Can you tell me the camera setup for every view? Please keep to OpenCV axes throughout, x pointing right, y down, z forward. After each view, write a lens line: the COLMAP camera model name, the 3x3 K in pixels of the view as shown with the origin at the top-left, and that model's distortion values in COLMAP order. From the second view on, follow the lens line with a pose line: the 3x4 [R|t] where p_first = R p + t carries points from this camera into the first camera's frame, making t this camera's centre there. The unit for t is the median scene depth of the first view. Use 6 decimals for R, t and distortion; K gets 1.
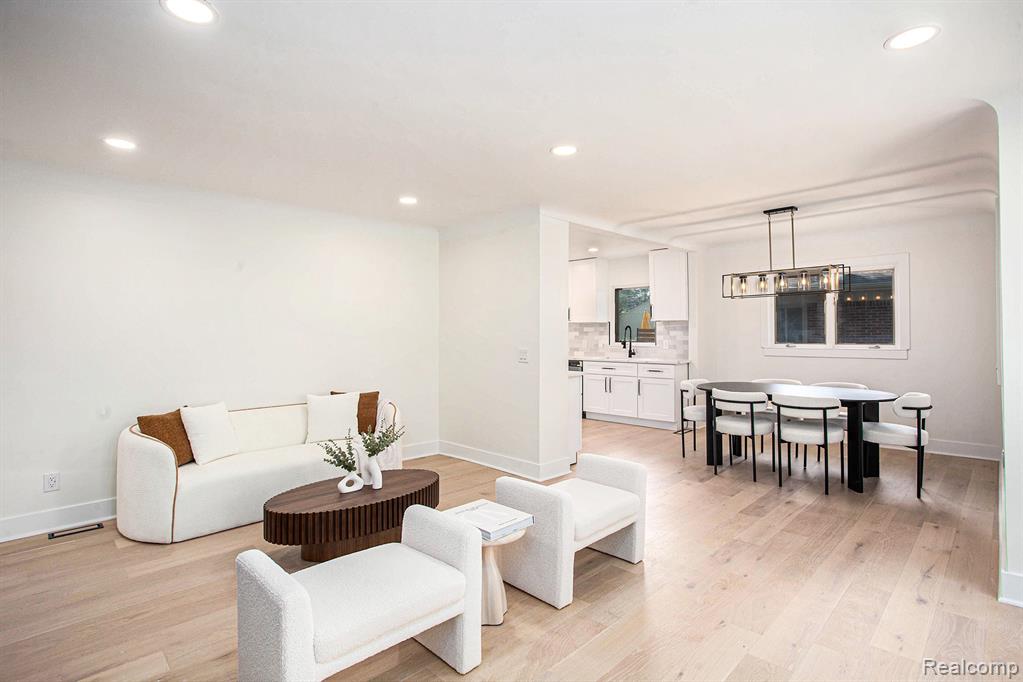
lens RADIAL K [[520.3, 0, 509.9], [0, 520.3, 334.8], [0, 0, 1]] dist [0.000515, 0.000553]
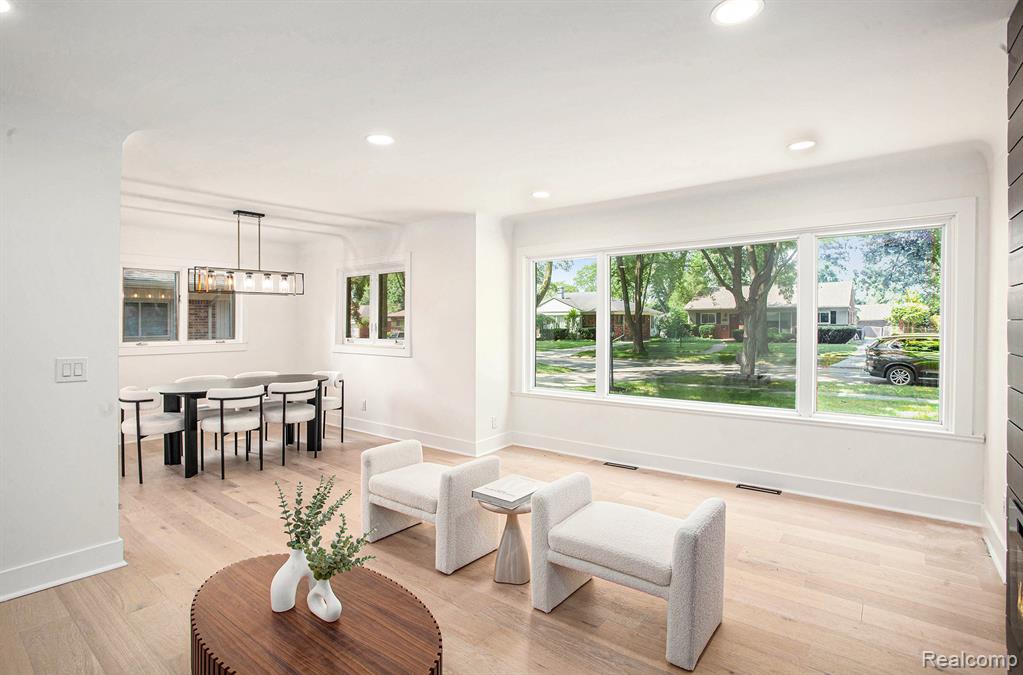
lens RADIAL K [[520.3, 0, 515.3], [0, 520.3, 336.2], [0, 0, 1]] dist [0.000515, 0.000553]
pose [[-0.107050, -0.014523, 0.994148, -0.594908], [0.012531, 0.999794, 0.015955, 0.000920], [-0.994175, 0.014166, -0.106846, 0.570733]]
